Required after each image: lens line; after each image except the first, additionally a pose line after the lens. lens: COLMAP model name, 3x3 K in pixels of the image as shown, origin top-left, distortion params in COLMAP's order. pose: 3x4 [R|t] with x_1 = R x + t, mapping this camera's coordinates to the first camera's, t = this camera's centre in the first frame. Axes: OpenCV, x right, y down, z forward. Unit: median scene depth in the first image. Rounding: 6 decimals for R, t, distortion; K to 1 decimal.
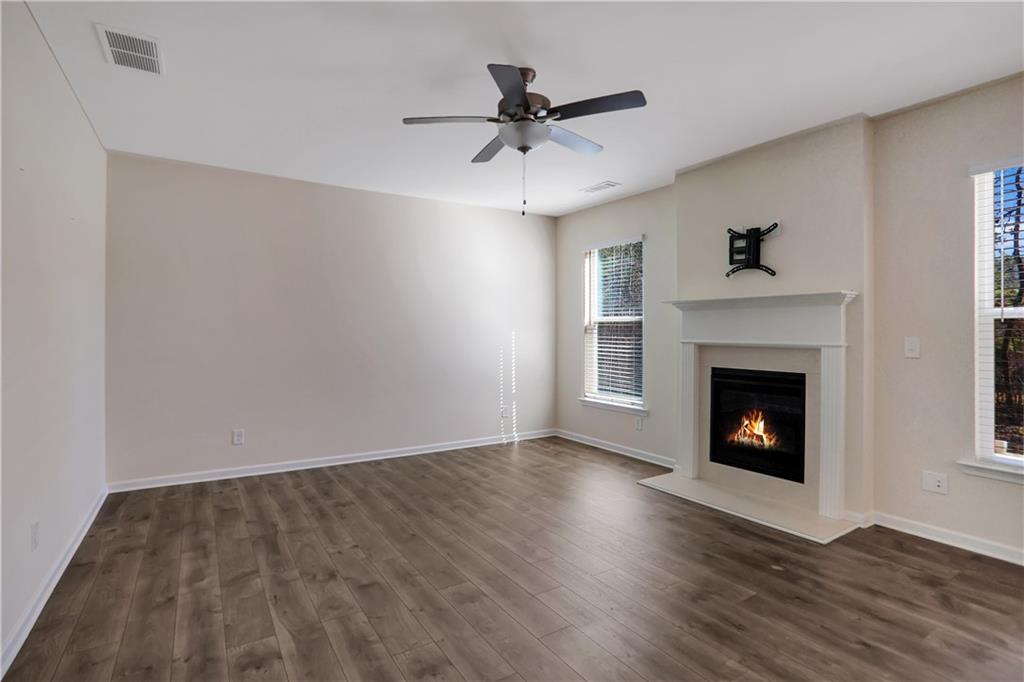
lens RADIAL K [[505.5, 0, 511.2], [0, 505.5, 335.0], [0, 0, 1]] dist [-0.087422, 0.039548]
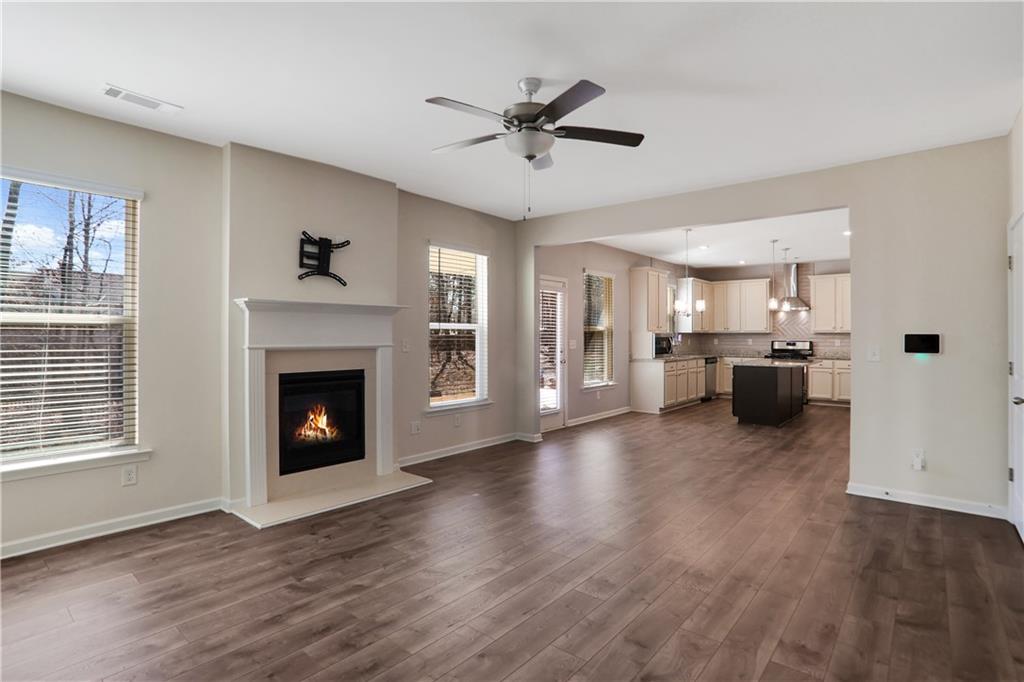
lens RADIAL K [[505.5, 0, 511.2], [0, 505.5, 335.0], [0, 0, 1]] dist [-0.087422, 0.039548]
pose [[-0.287937, -0.001895, 0.957647, -0.713264], [0.003654, 0.999989, 0.003077, -0.009780], [-0.957642, 0.004386, -0.287927, 1.007982]]
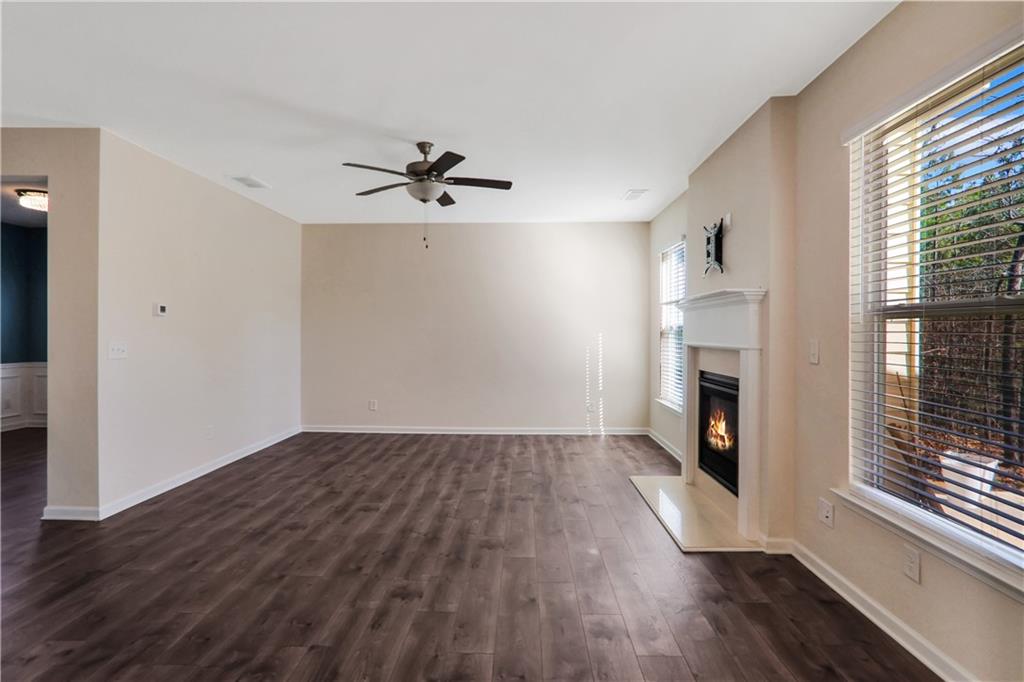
lens RADIAL K [[505.5, 0, 511.2], [0, 505.5, 335.0], [0, 0, 1]] dist [-0.087422, 0.039548]
pose [[0.831594, 0.002195, -0.555380, 0.750963], [-0.004951, 0.999982, -0.003461, 0.002374], [0.555362, 0.005628, 0.831590, -0.012806]]
